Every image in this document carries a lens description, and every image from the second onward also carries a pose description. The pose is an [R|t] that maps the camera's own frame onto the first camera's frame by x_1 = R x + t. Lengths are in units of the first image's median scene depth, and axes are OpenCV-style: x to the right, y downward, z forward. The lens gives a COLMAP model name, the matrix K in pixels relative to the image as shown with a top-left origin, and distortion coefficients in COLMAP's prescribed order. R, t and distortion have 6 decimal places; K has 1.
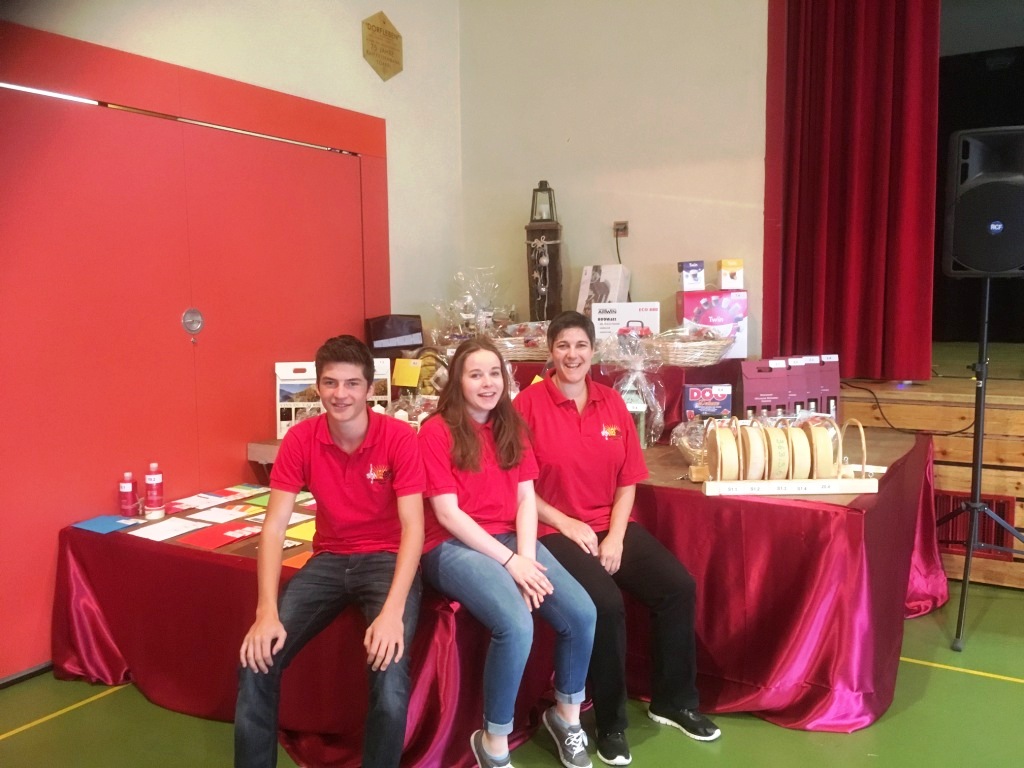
lens RADIAL K [[859.5, 0, 512.0], [0, 859.5, 384.0], [0, 0, 1]] dist [0.056791, 0.000584]
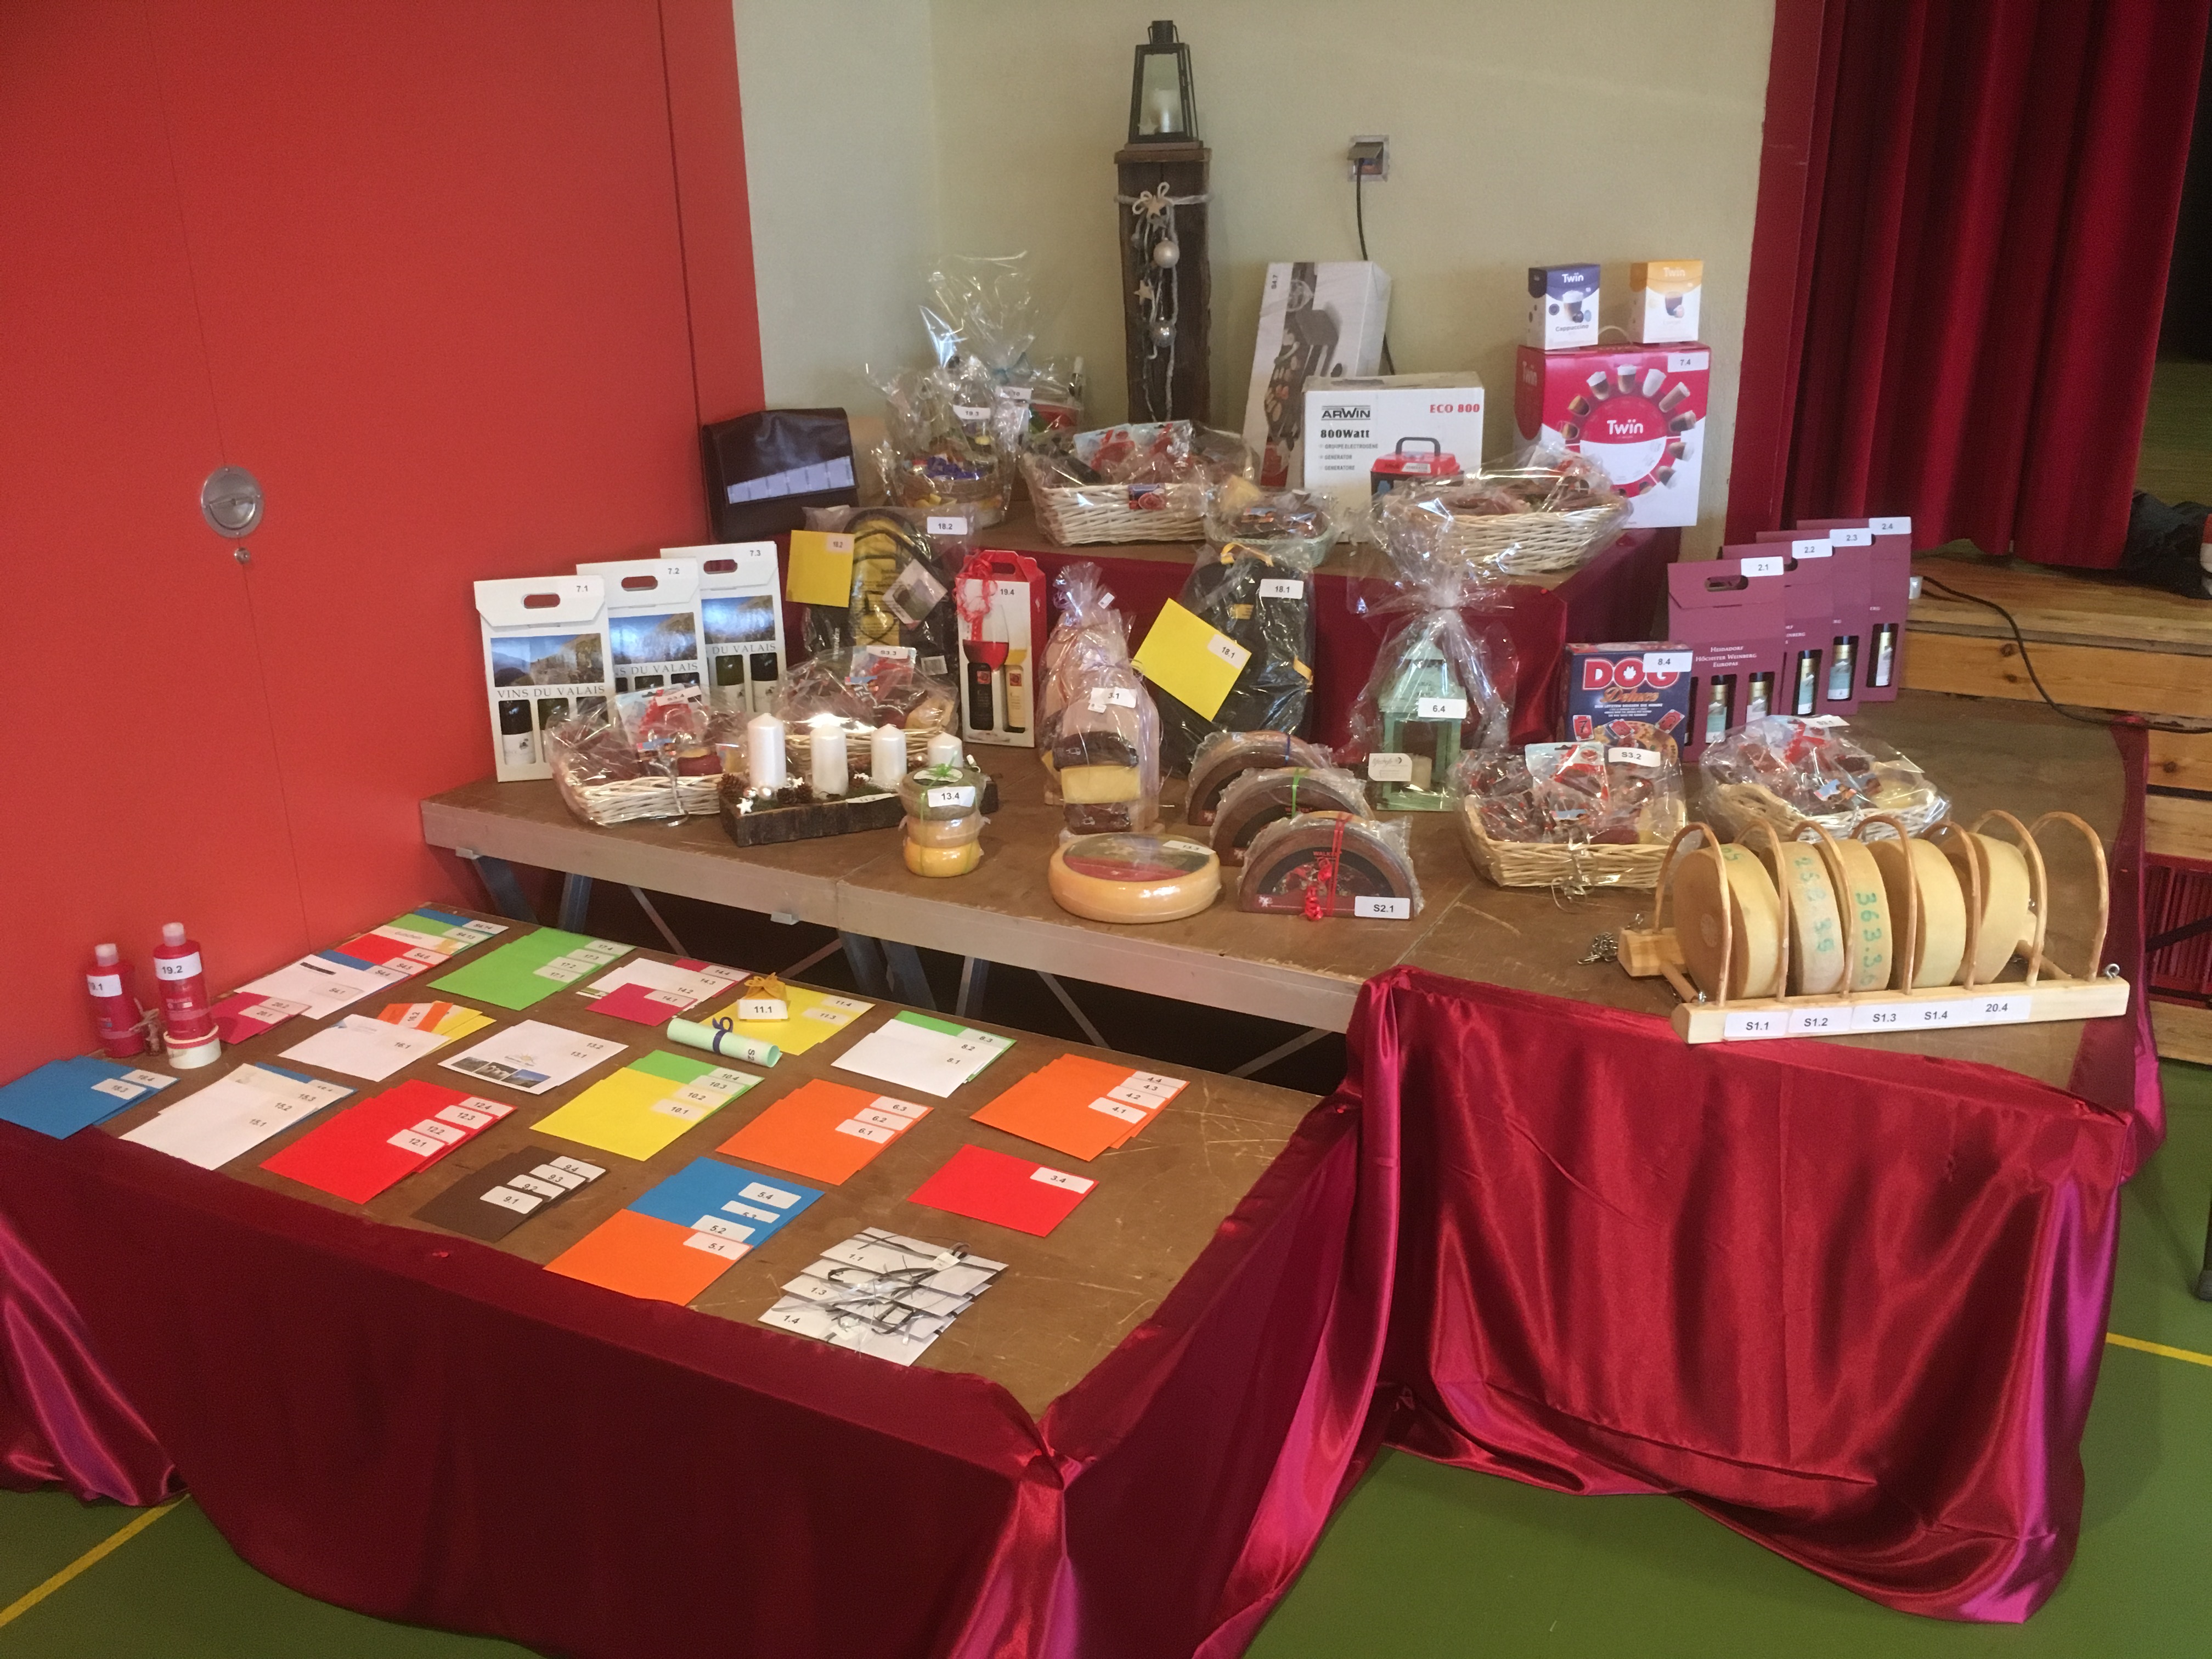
lens RADIAL K [[1874.5, 0, 1106.0], [0, 1874.5, 829.5], [0, 0, 1]] dist [0.093269, -0.132639]
pose [[0.998217, -0.026335, 0.053558, -0.044927], [0.013071, 0.972063, 0.234356, -0.102437], [-0.058234, -0.233239, 0.970674, 0.154173]]
